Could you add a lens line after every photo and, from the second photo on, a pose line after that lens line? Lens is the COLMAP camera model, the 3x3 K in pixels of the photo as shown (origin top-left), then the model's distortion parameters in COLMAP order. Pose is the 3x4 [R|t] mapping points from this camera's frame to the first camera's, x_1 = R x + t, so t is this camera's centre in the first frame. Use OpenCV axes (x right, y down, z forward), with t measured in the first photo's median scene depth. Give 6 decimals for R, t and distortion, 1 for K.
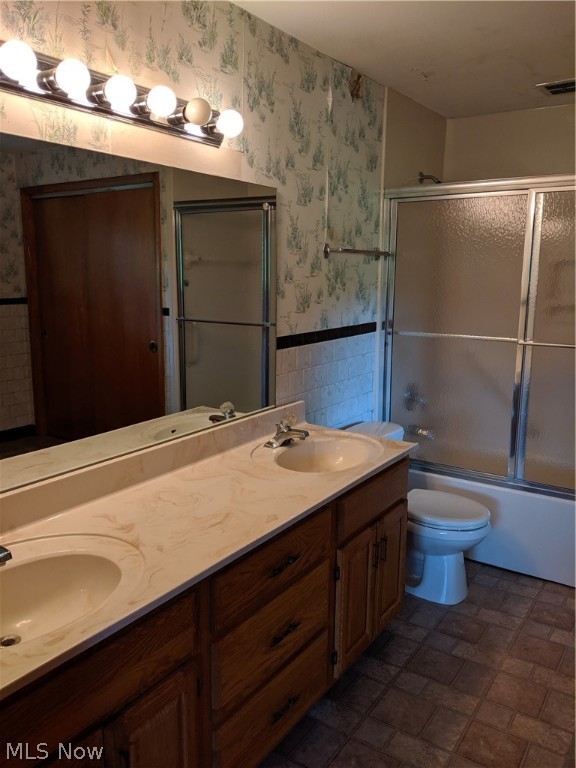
lens RADIAL K [[600.1, 0, 287.9], [0, 600.1, 378.6], [0, 0, 1]] dist [0.056121, -0.109537]
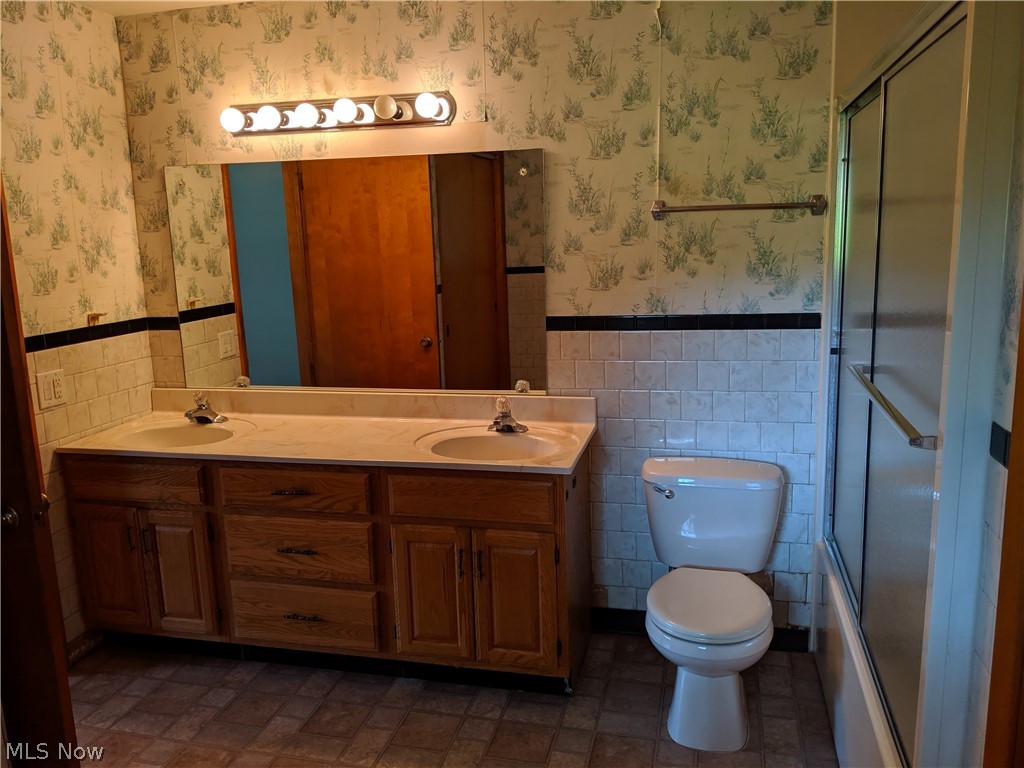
lens RADIAL K [[800.2, 0, 512.0], [0, 800.2, 384.0], [0, 0, 1]] dist [0.056121, -0.109537]
pose [[0.369306, 0.146655, -0.917663, 1.044023], [-0.133851, 0.985567, 0.103640, -0.084436], [0.919618, 0.084556, 0.383606, 0.503429]]
